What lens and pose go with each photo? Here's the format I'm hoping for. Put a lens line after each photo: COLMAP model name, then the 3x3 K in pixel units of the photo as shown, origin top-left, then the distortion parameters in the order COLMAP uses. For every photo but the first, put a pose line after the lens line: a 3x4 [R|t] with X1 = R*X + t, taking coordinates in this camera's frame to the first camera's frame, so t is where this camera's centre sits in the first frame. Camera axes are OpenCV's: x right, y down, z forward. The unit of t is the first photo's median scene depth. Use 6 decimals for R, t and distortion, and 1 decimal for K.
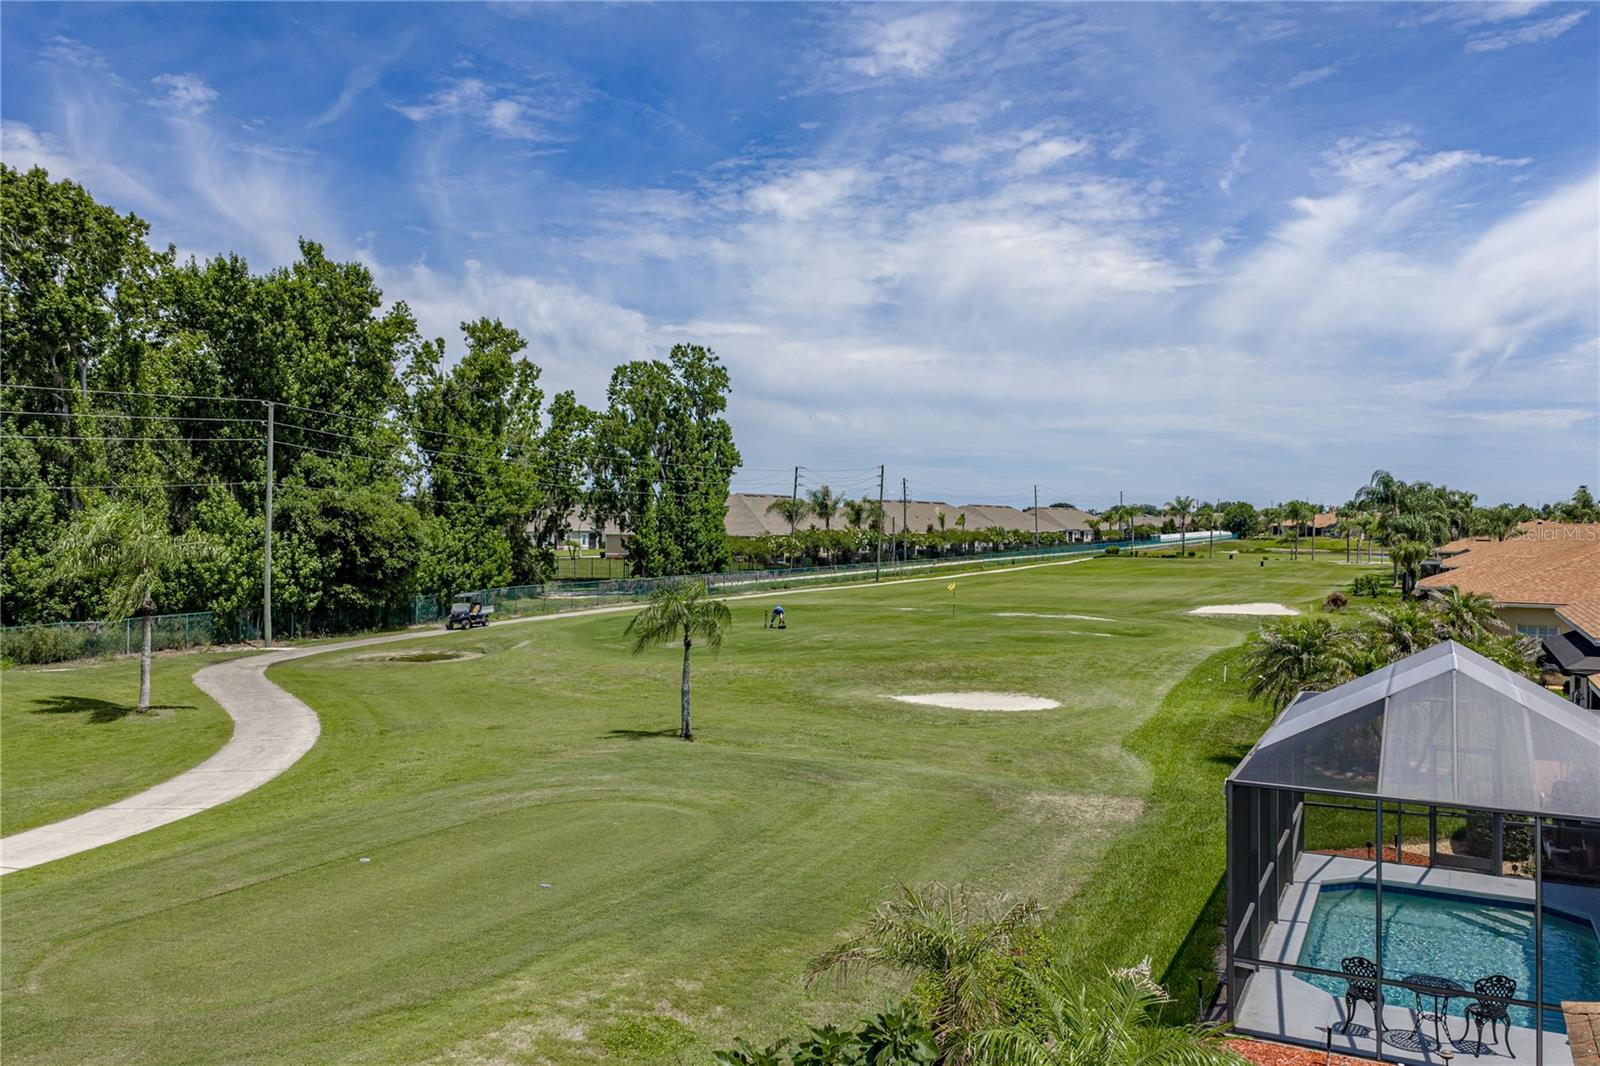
lens RADIAL K [[1311.4, 0, 796.8], [0, 1311.4, 543.9], [0, 0, 1]] dist [0.082587, -0.006591]
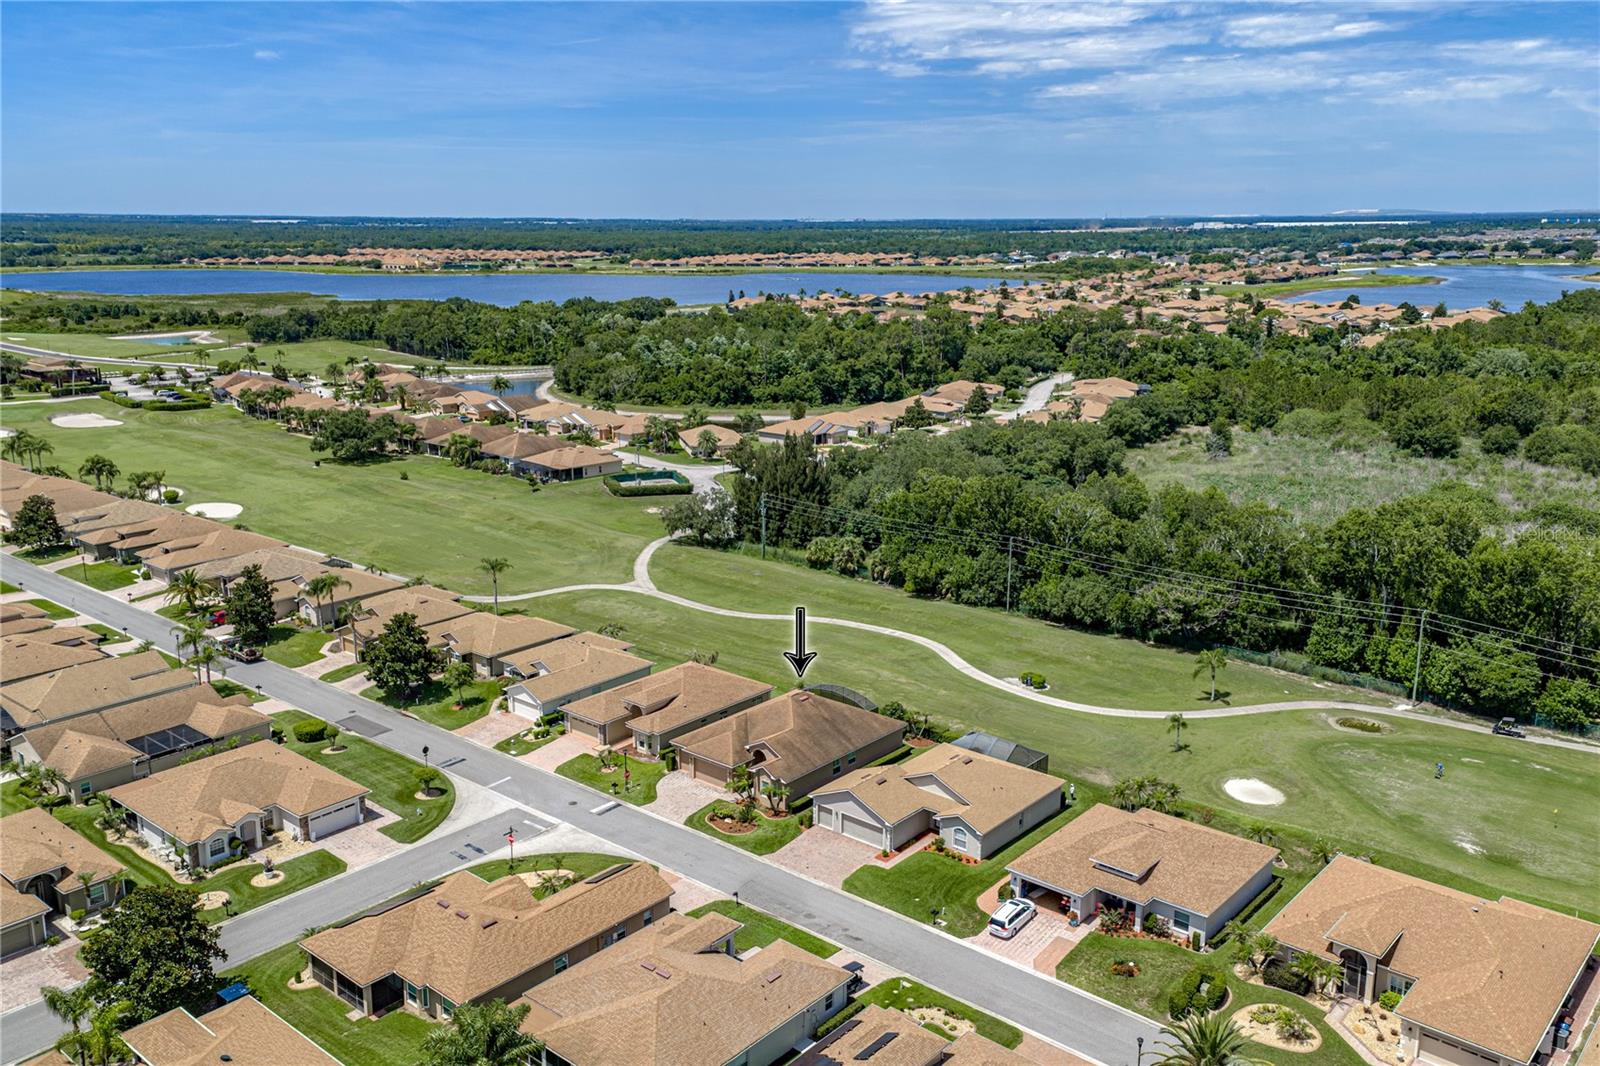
lens RADIAL K [[1307.5, 0, 803.9], [0, 1307.5, 533.2], [0, 0, 1]] dist [0.066195, -0.003386]
pose [[-0.261572, 0.215900, -0.940727, 1.816042], [-0.019351, 0.973292, 0.228755, -0.657124], [0.964990, 0.078040, -0.250408, 0.417971]]
